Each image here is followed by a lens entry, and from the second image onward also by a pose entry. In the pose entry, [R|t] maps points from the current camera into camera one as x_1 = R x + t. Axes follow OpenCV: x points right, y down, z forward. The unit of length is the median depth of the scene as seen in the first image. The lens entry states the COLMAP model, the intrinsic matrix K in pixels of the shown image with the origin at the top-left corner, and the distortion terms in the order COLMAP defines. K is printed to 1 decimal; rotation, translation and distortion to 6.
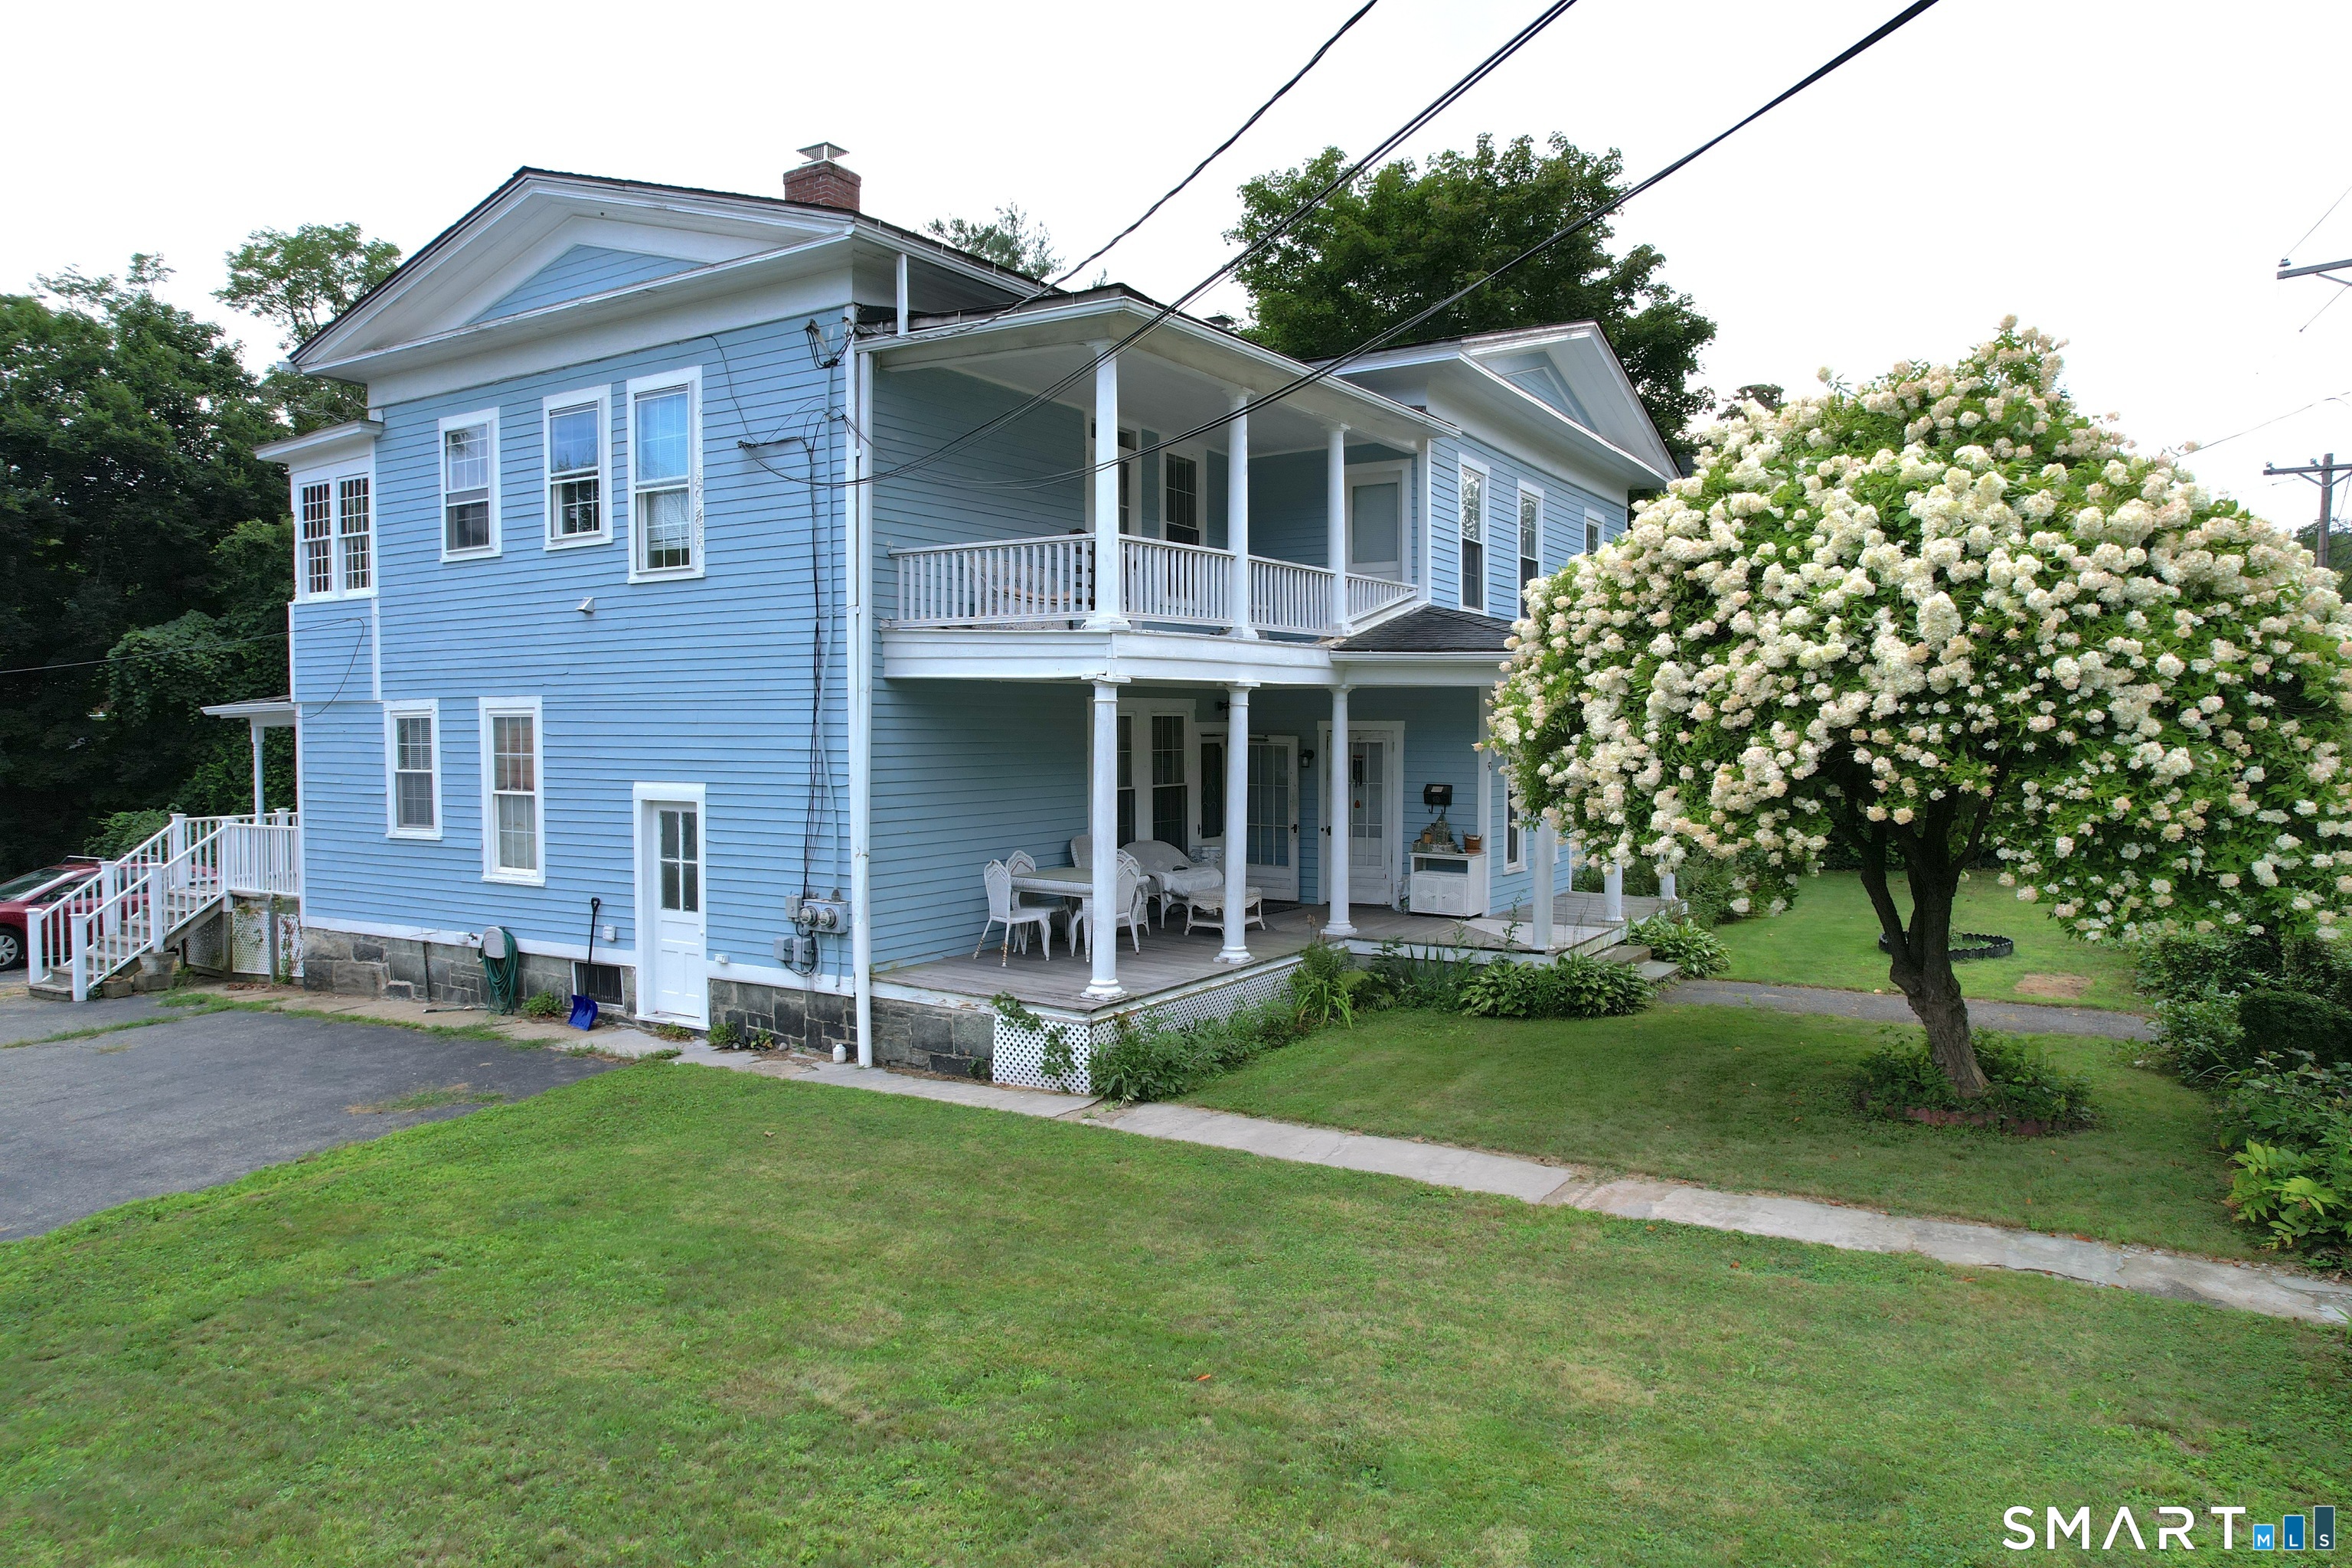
lens RADIAL K [[1501.1, 0, 1176.0], [0, 1501.1, 784.0], [0, 0, 1]] dist [-0.073851, 0.067855]
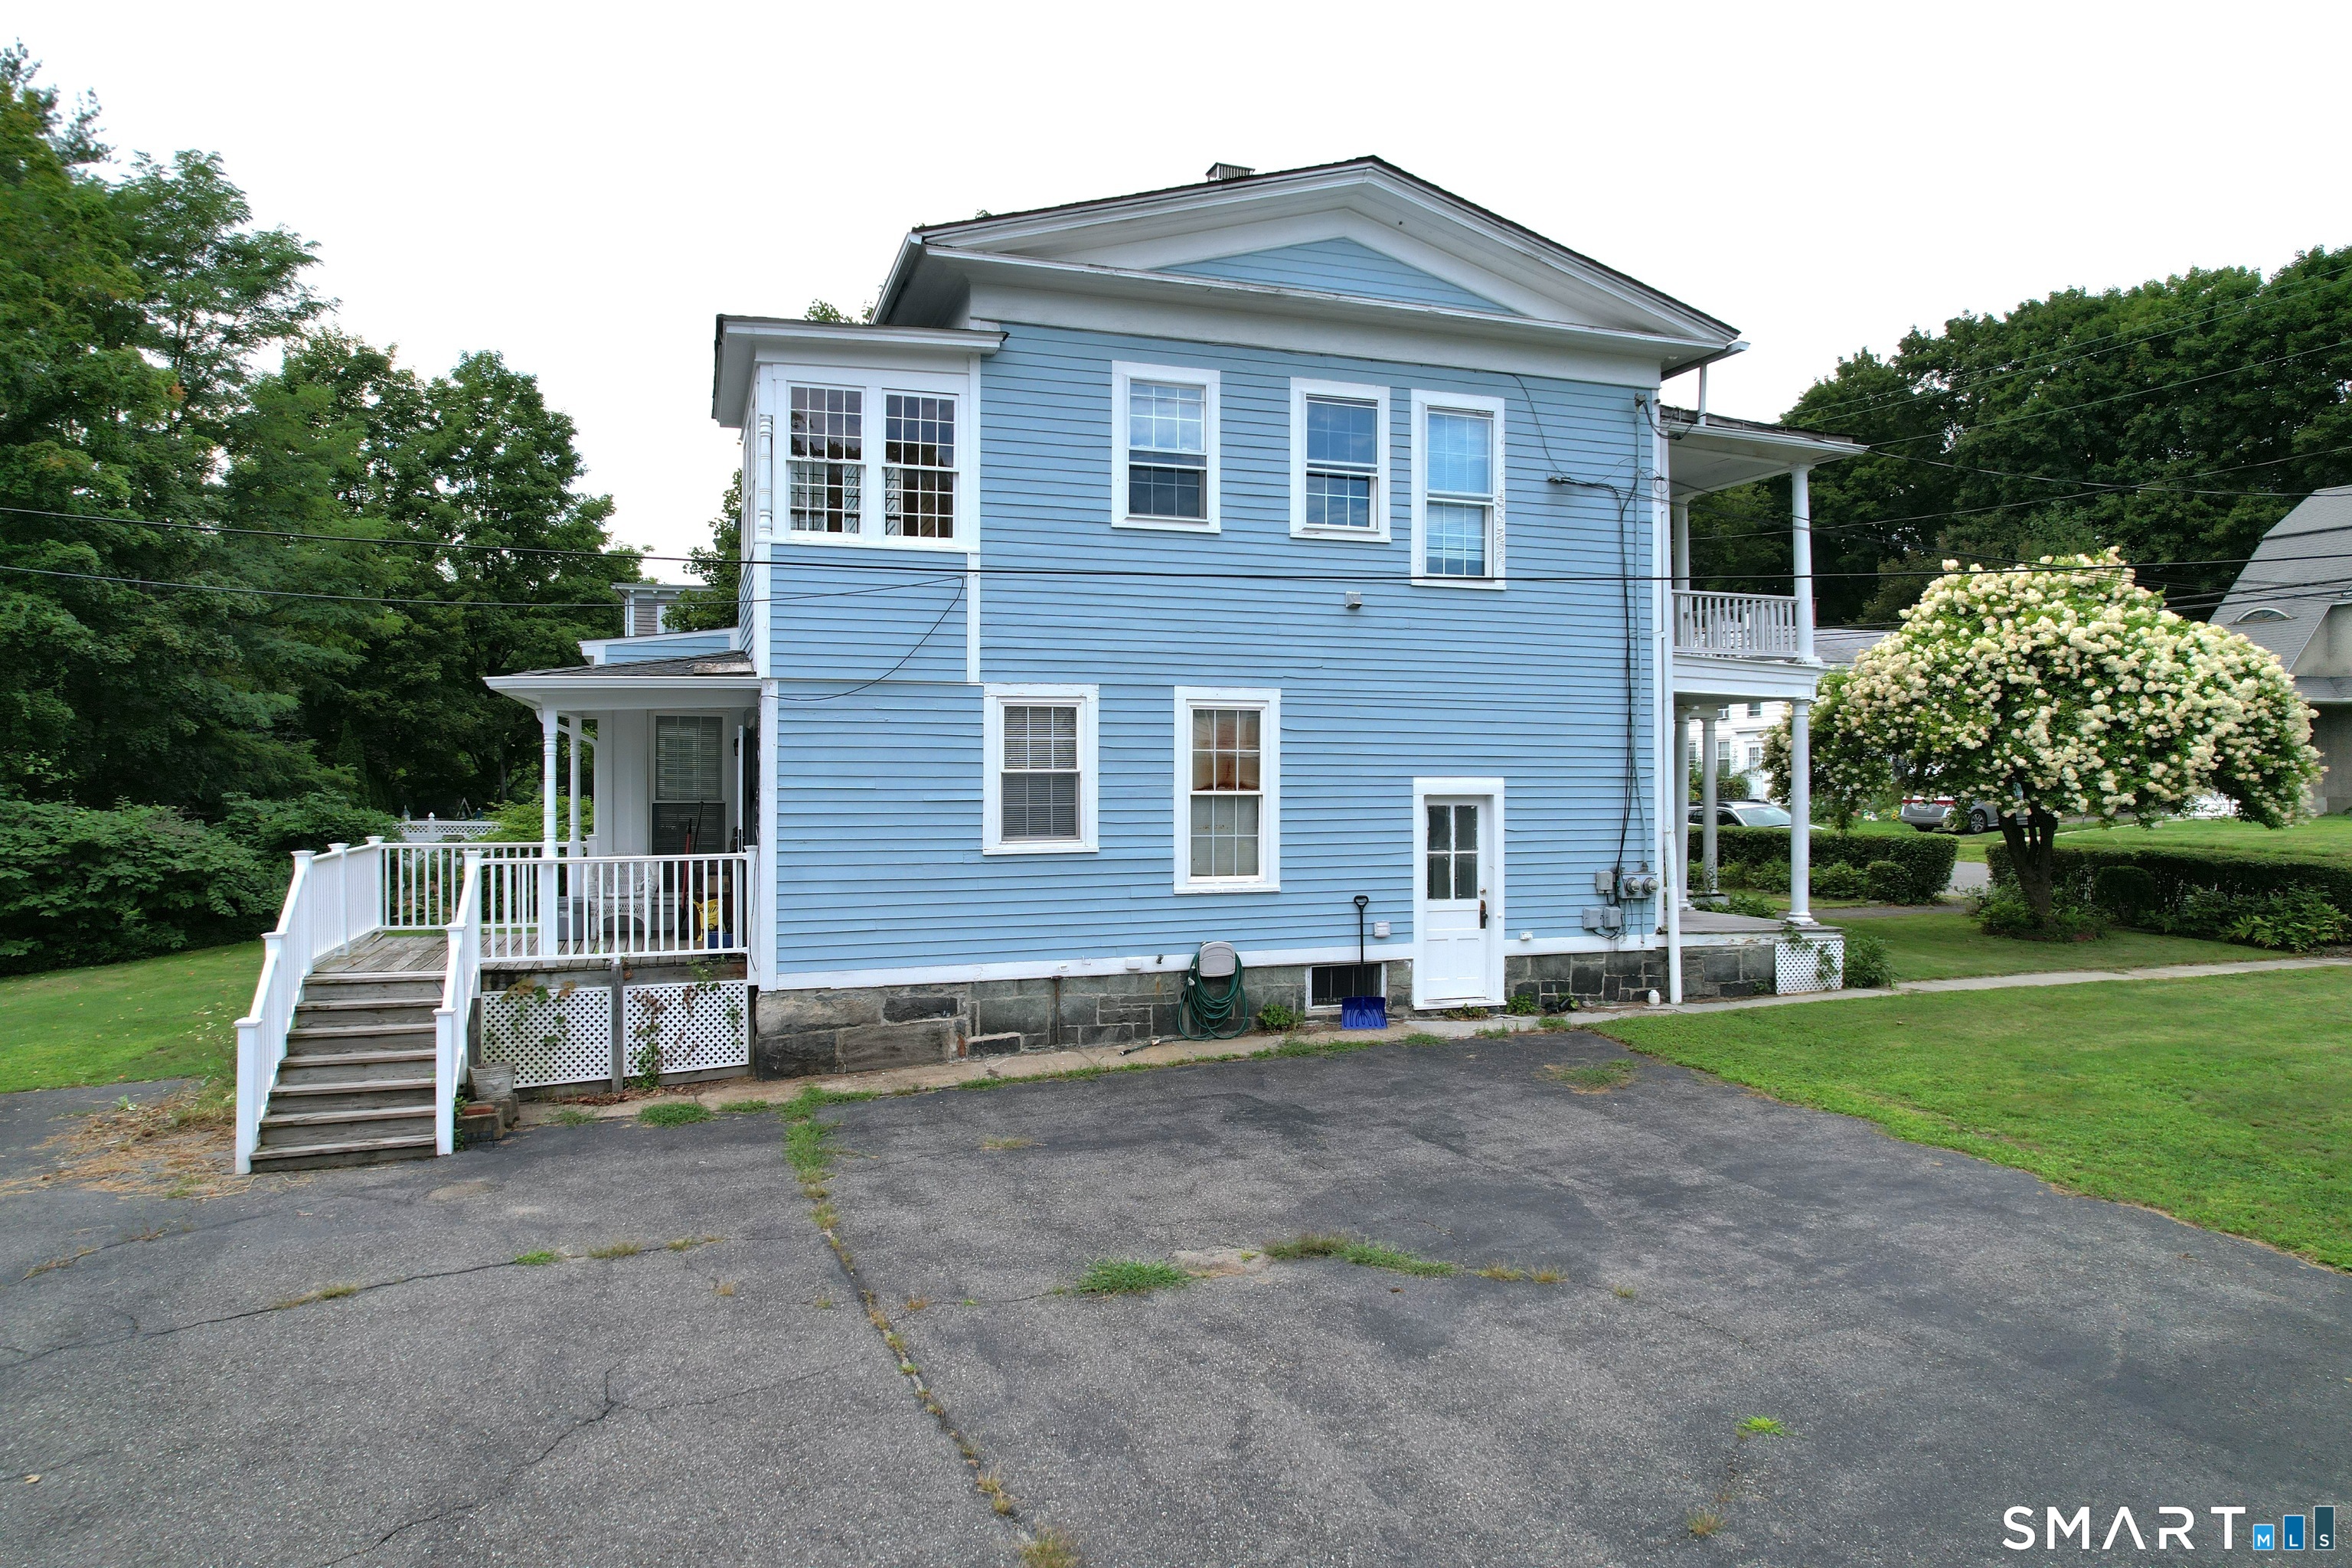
lens RADIAL K [[1501.1, 0, 1176.0], [0, 1501.1, 784.0], [0, 0, 1]] dist [-0.073851, 0.067855]
pose [[0.634664, 0.002120, 0.772786, -1.262644], [0.026034, 0.999370, -0.024122, 0.023486], [-0.772350, 0.035428, 0.634209, 0.471369]]
